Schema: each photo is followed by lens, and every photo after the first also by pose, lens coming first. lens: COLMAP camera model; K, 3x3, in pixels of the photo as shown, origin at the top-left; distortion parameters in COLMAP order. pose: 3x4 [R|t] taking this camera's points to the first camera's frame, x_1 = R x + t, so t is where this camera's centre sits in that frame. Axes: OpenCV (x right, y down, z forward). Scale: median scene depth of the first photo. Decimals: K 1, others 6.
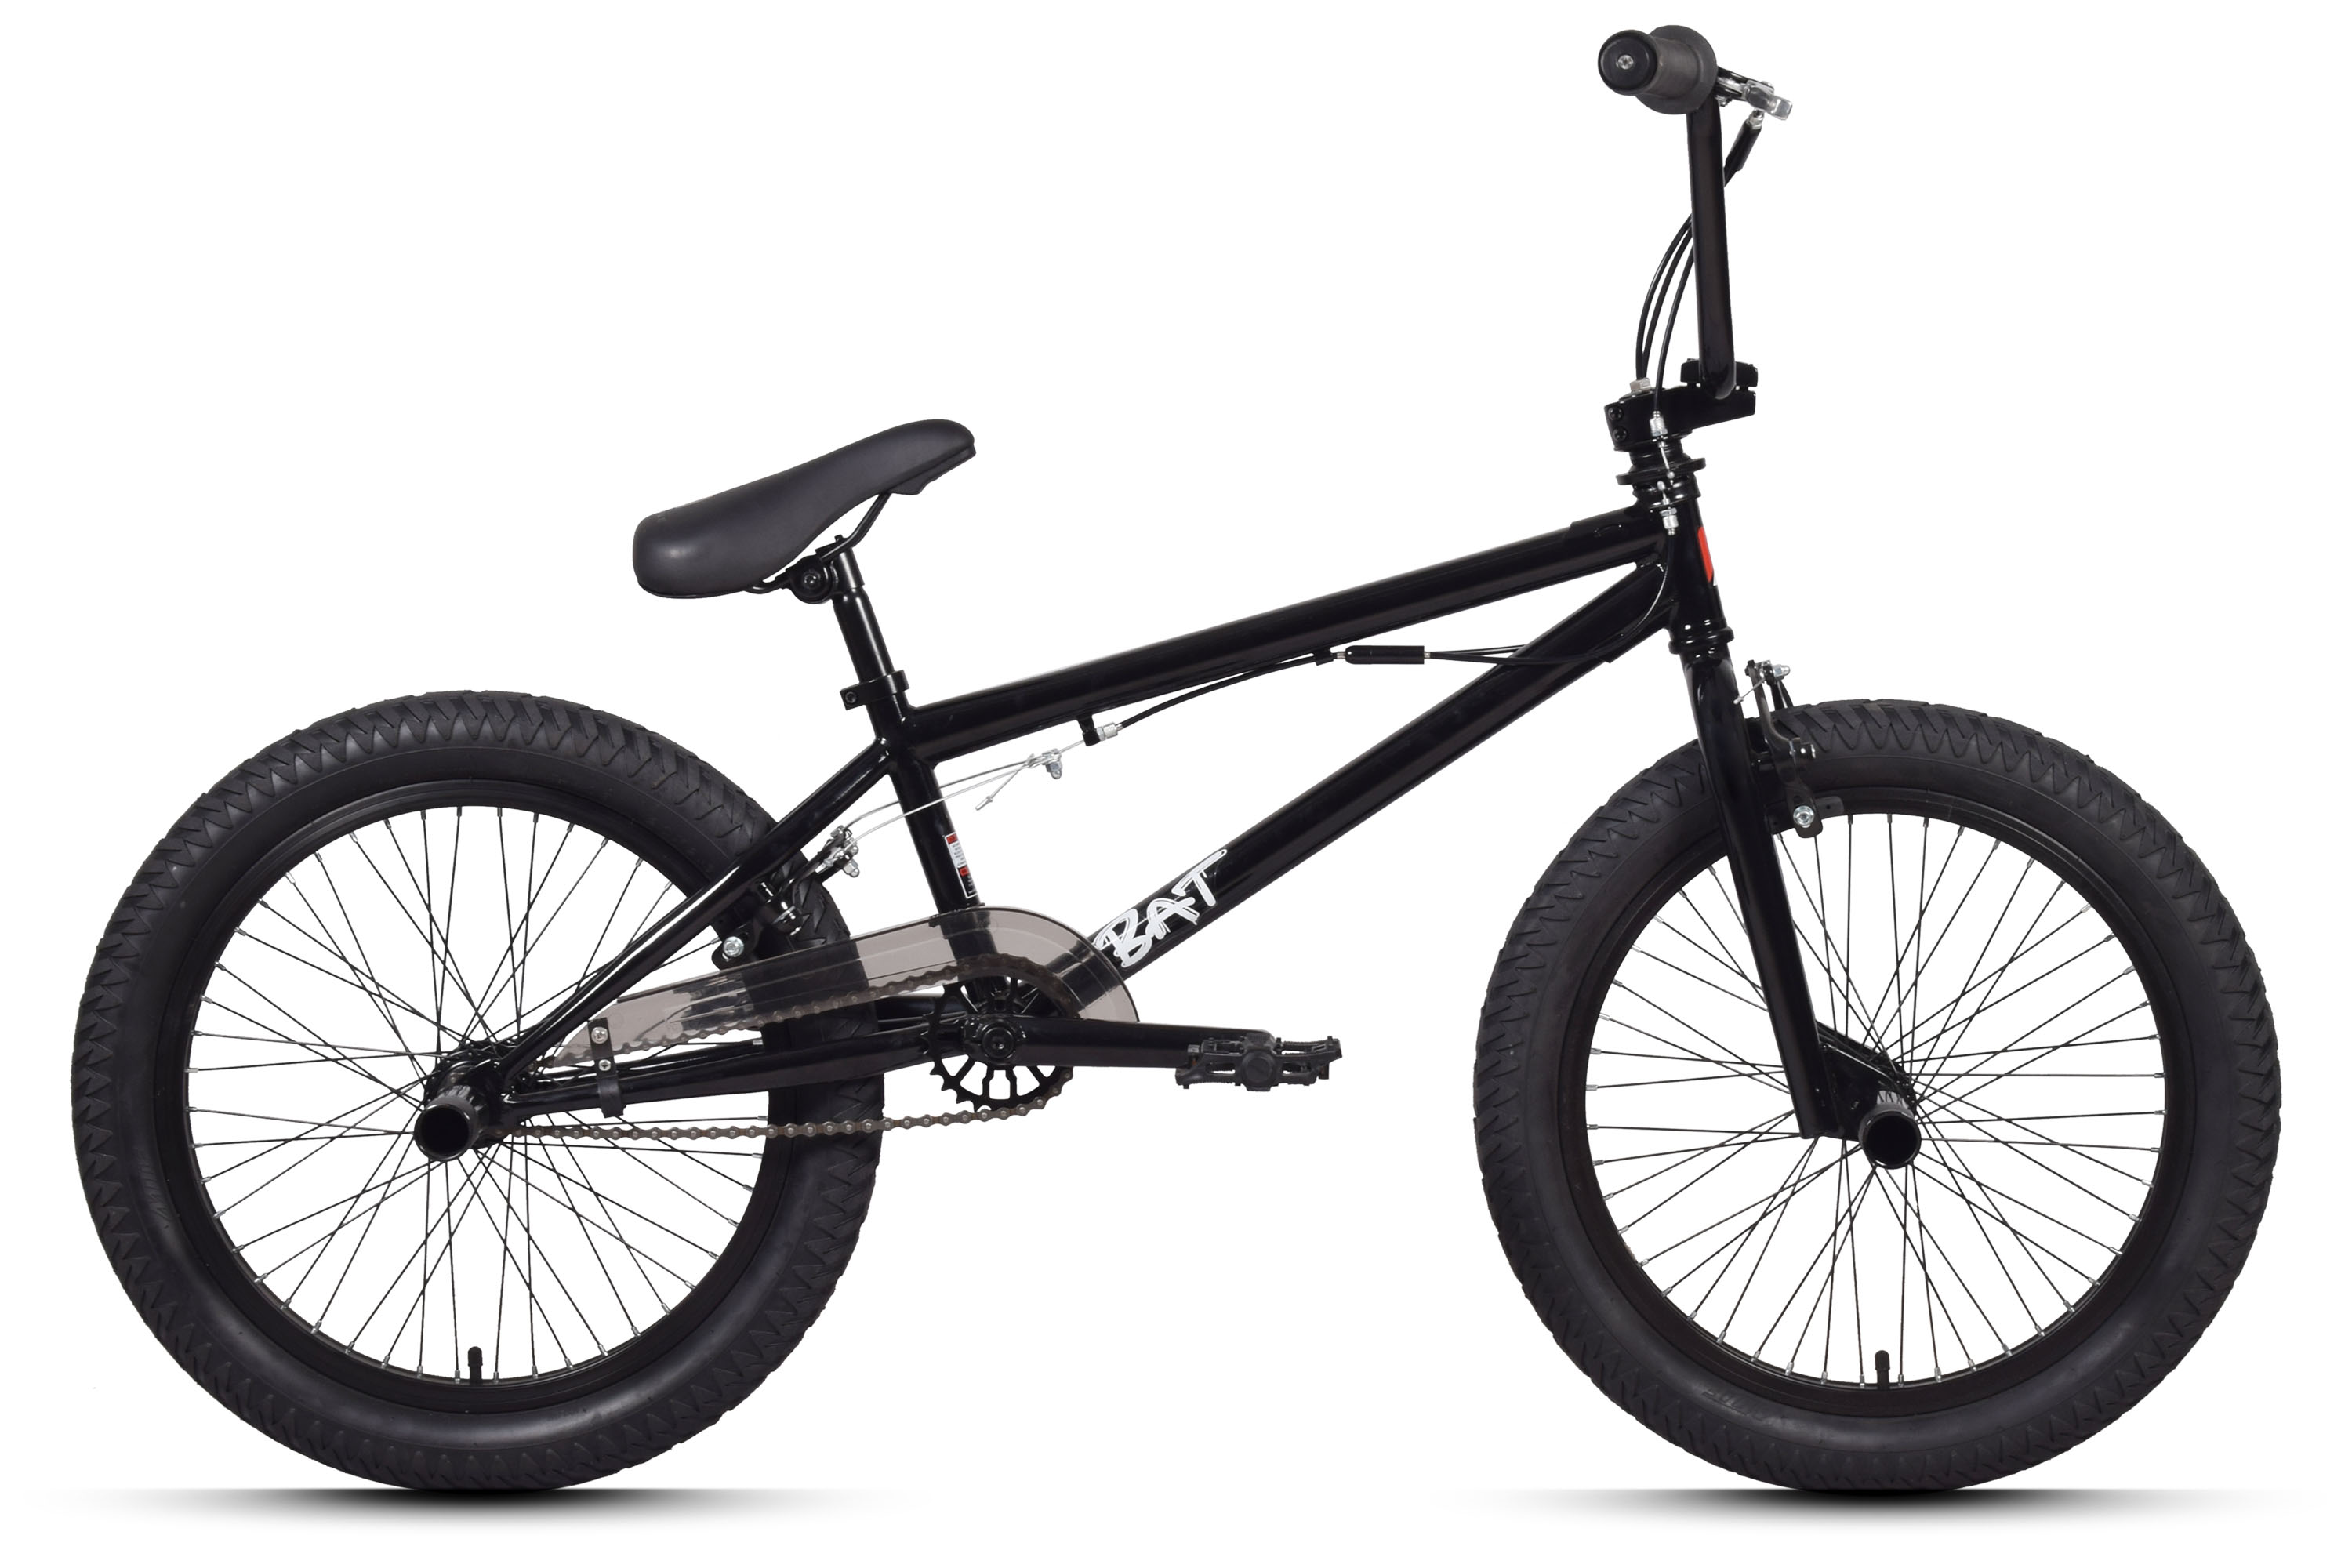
lens RADIAL K [[7361.0, 0, 1176.0], [0, 7361.0, 784.0], [0, 0, 1]] dist [0.109685, 0.070359]
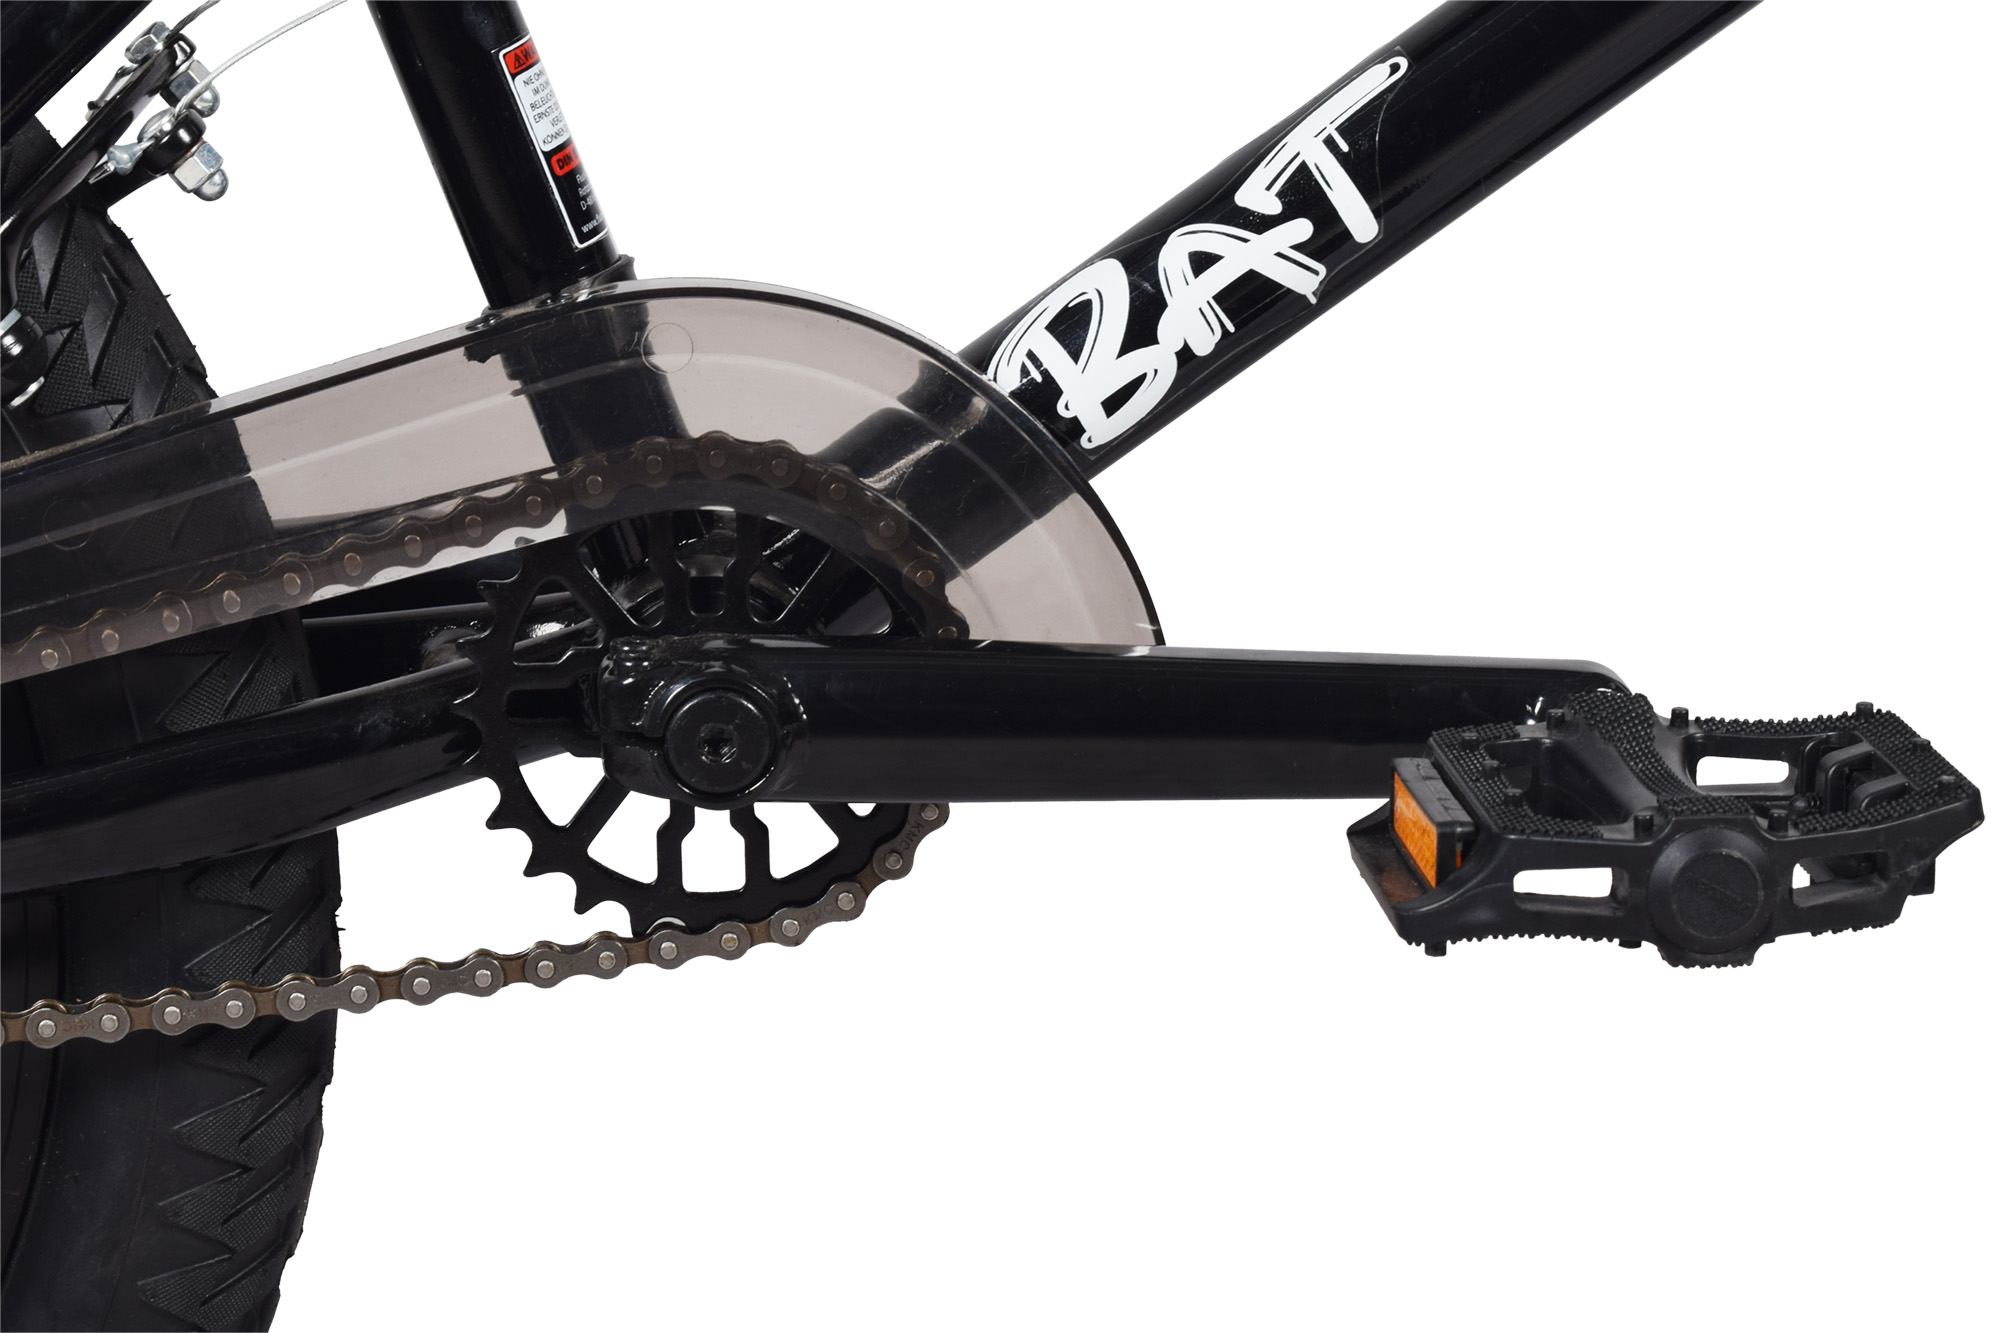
lens RADIAL K [[8142.4, 0, 1000.0], [0, 8142.4, 666.5], [0, 0, 1]] dist [-0.114856, 1.451516]
pose [[0.997579, -0.045184, 0.052868, -0.029612], [0.038944, 0.992761, 0.113621, -0.005291], [-0.057619, -0.111287, 0.992117, 0.658132]]
